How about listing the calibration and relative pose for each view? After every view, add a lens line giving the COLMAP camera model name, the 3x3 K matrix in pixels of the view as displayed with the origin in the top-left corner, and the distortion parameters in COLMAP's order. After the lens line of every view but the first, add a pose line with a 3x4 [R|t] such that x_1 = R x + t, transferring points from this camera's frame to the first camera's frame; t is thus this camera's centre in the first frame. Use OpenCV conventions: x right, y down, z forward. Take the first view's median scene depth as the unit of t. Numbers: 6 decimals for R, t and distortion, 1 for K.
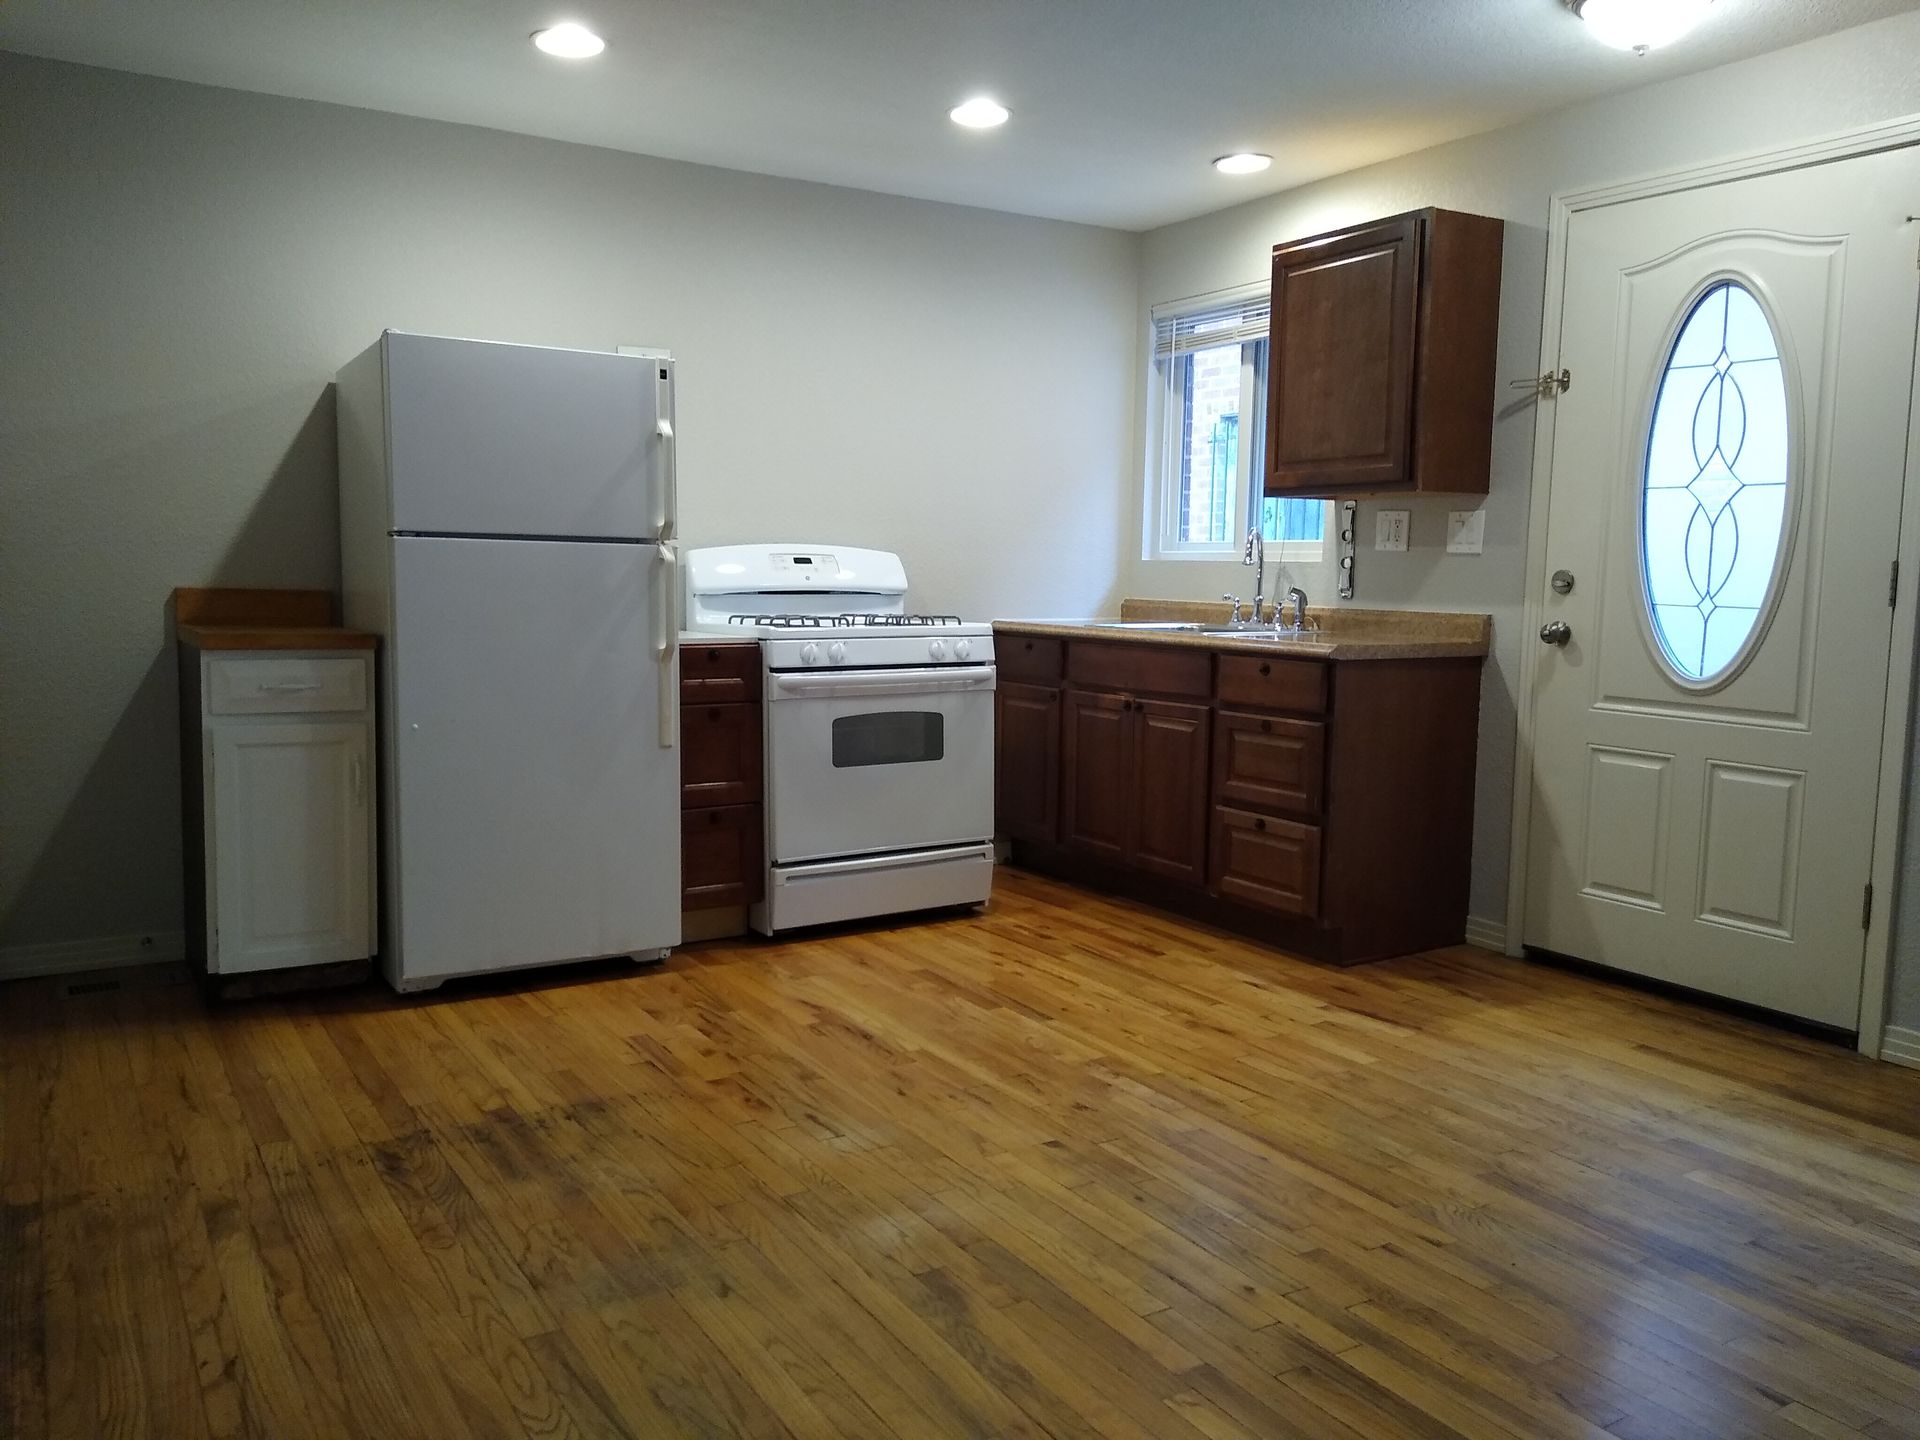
lens RADIAL K [[1479.5, 0, 969.3], [0, 1479.5, 723.5], [0, 0, 1]] dist [0.096513, -0.150405]
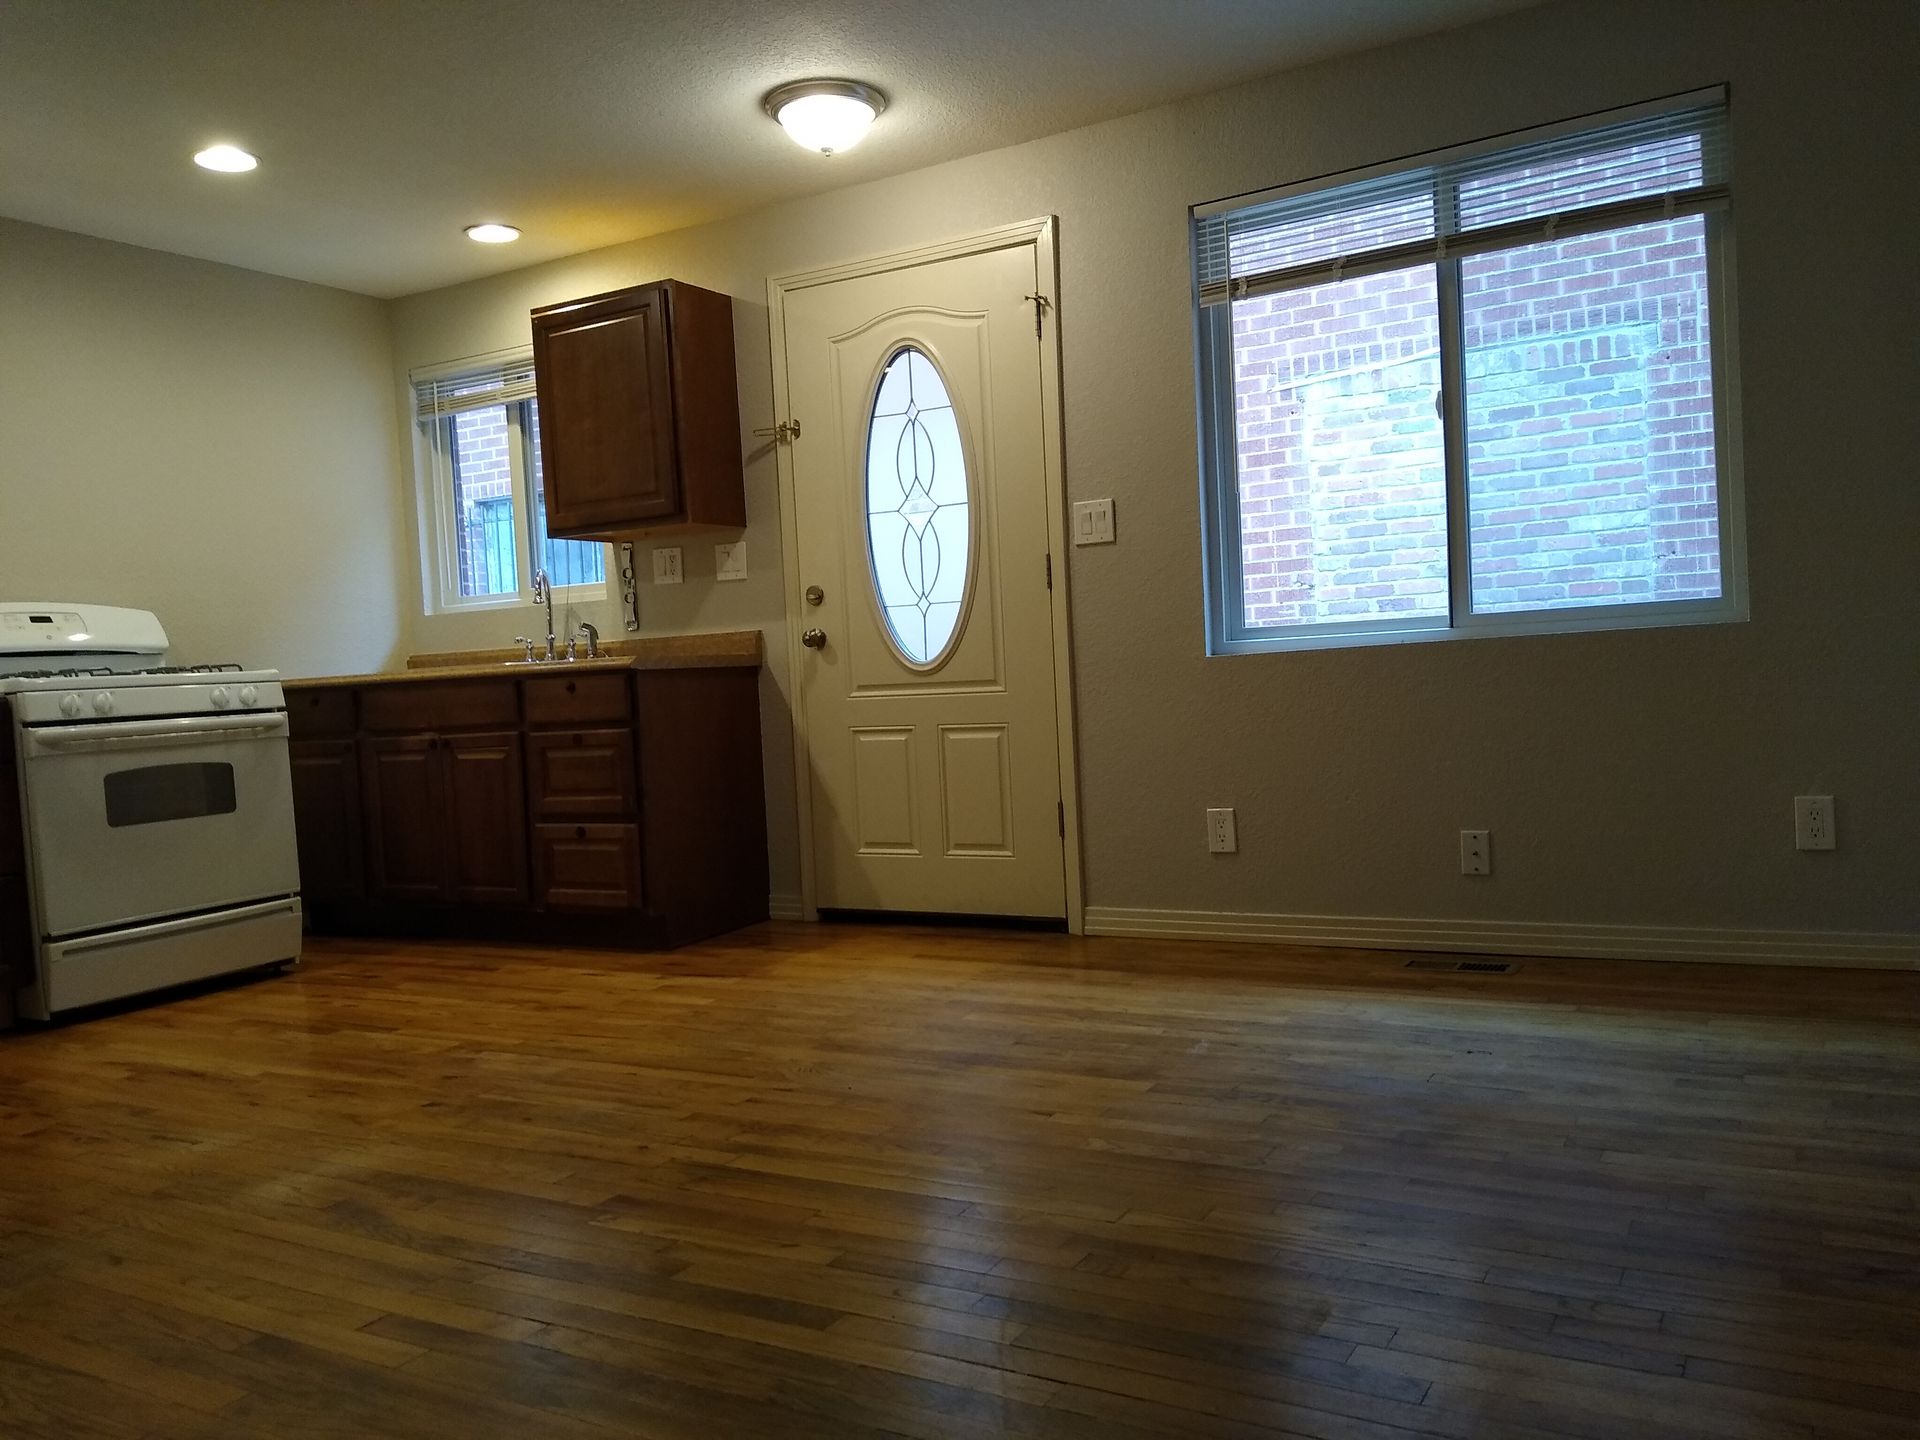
lens RADIAL K [[1479.5, 0, 969.3], [0, 1479.5, 723.5], [0, 0, 1]] dist [0.096513, -0.150405]
pose [[0.878453, -0.079893, 0.471103, -0.059131], [0.118030, 0.991652, -0.051914, 0.080952], [-0.463023, 0.101208, 0.880549, -0.086175]]
